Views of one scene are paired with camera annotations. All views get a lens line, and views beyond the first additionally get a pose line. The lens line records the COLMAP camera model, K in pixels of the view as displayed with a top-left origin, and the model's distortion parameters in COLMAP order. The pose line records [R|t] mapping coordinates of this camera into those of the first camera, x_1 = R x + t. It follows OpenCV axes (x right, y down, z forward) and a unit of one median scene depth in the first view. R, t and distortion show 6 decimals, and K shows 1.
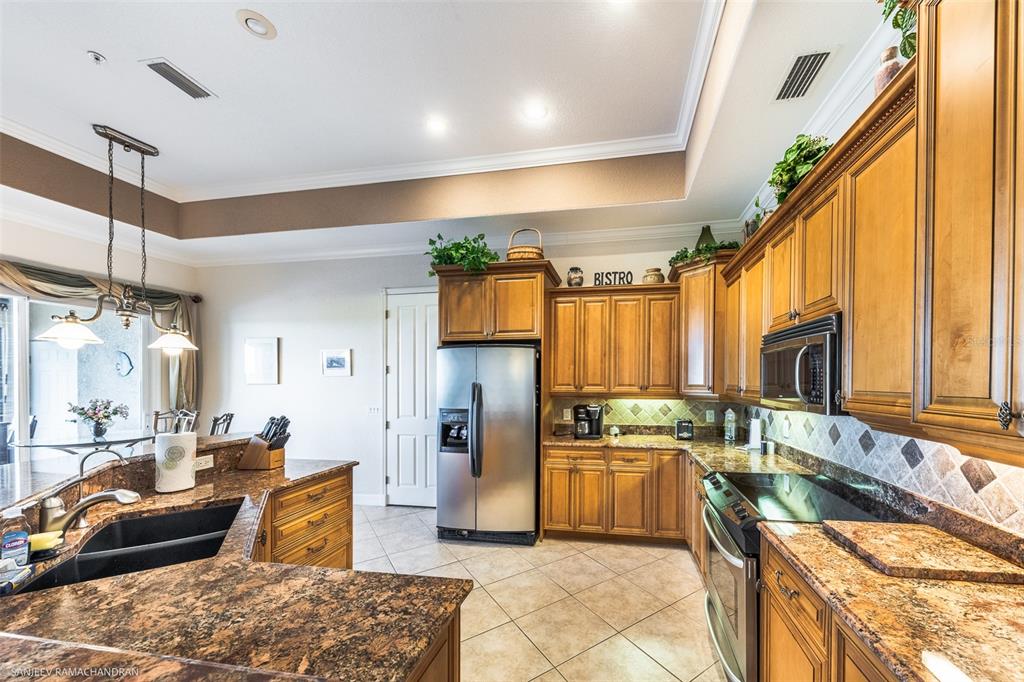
lens RADIAL K [[376.6, 0, 560.4], [0, 376.6, 383.0], [0, 0, 1]] dist [0.001290, -0.000575]
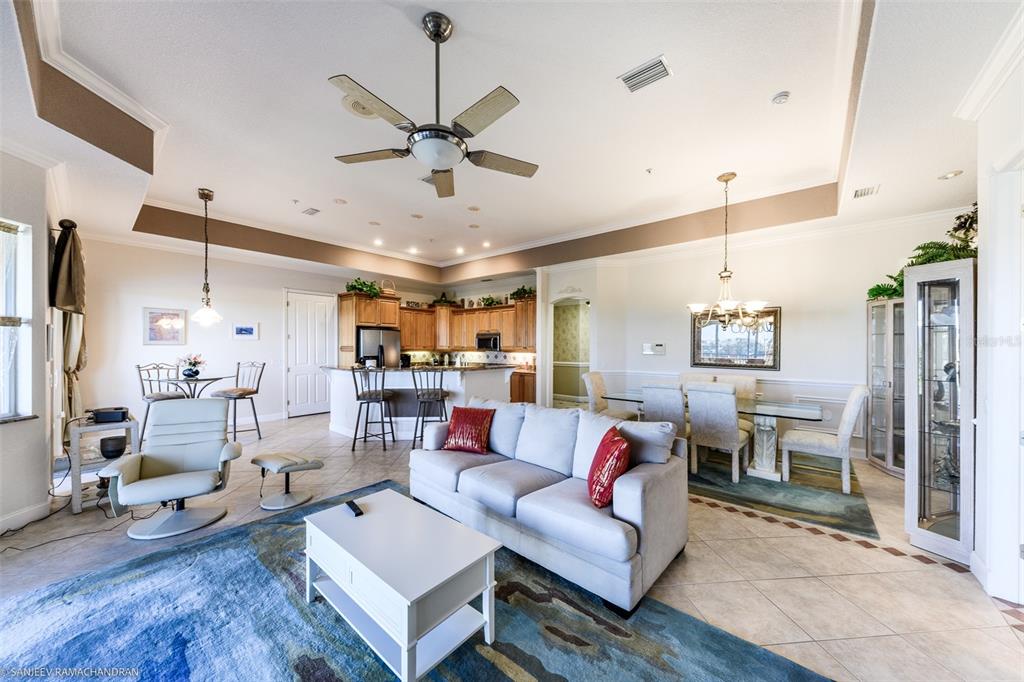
lens RADIAL K [[355.9, 0, 515.5], [0, 355.9, 346.4], [0, 0, 1]] dist [0.007989, -0.003394]
pose [[0.500740, 0.002841, 0.865593, -1.862640], [0.000804, 0.999993, -0.003748, 0.020483], [-0.865597, 0.002573, 0.500734, -0.946364]]
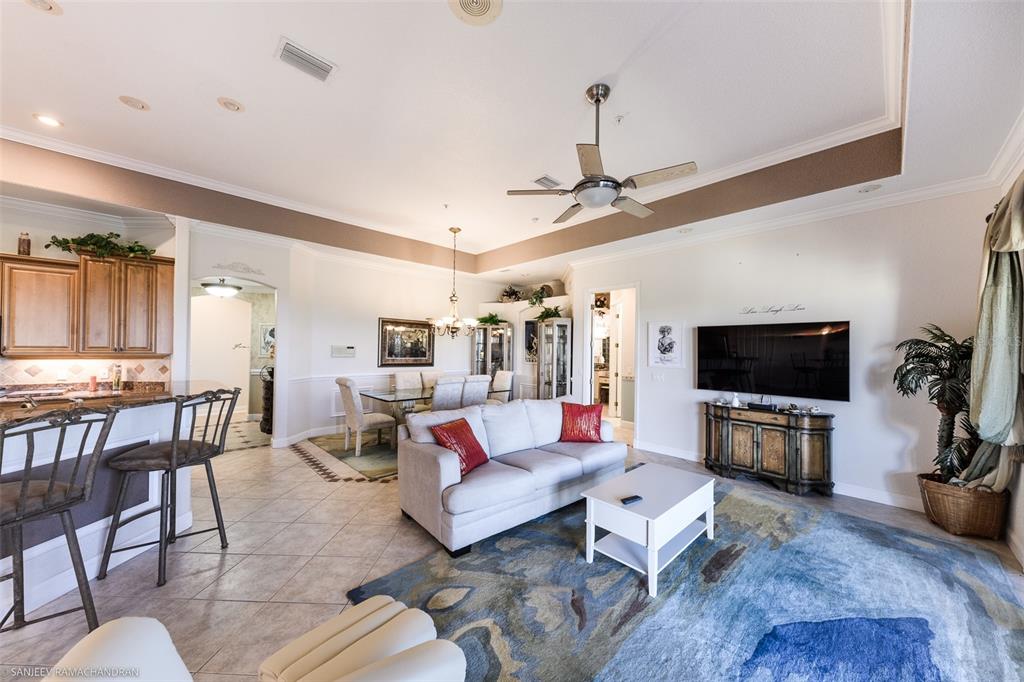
lens RADIAL K [[355.9, 0, 515.5], [0, 355.9, 346.4], [0, 0, 1]] dist [0.007989, -0.003394]
pose [[-0.800819, -0.003904, 0.598893, -1.687274], [-0.008581, 0.999951, -0.004956, 0.002628], [-0.598845, -0.009108, -0.800813, 0.394679]]
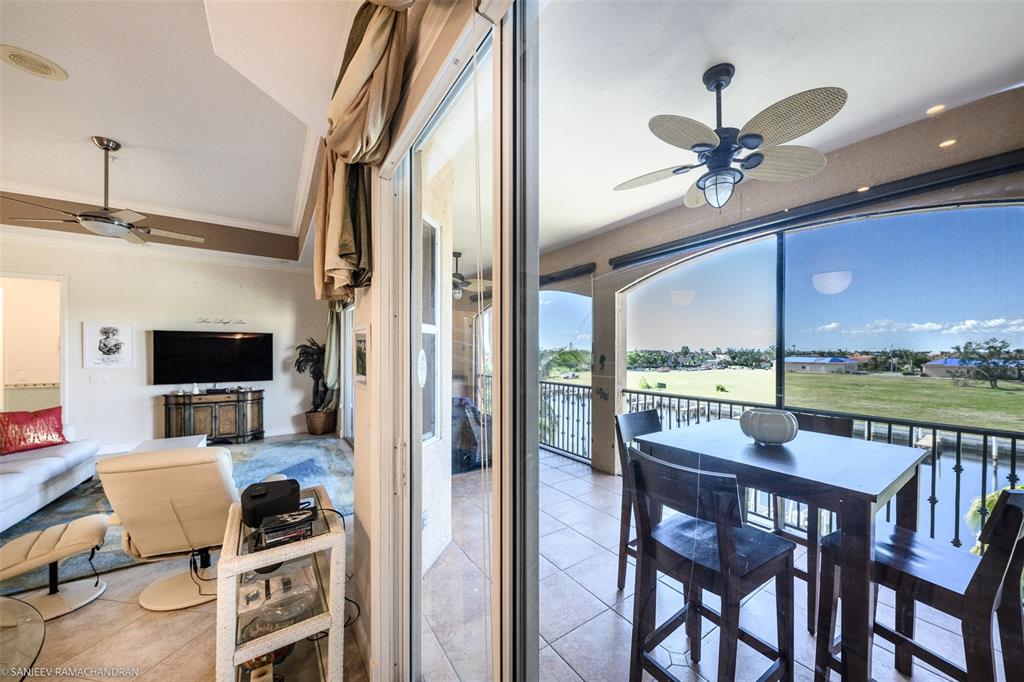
lens RADIAL K [[364.8, 0, 543.9], [0, 364.8, 352.5], [0, 0, 1]] dist [0.009371, -0.006345]
pose [[-0.691265, 0.002929, -0.722596, -1.430988], [-0.005419, 0.999943, 0.009238, -0.014721], [0.722581, 0.010301, -0.691209, 1.311698]]
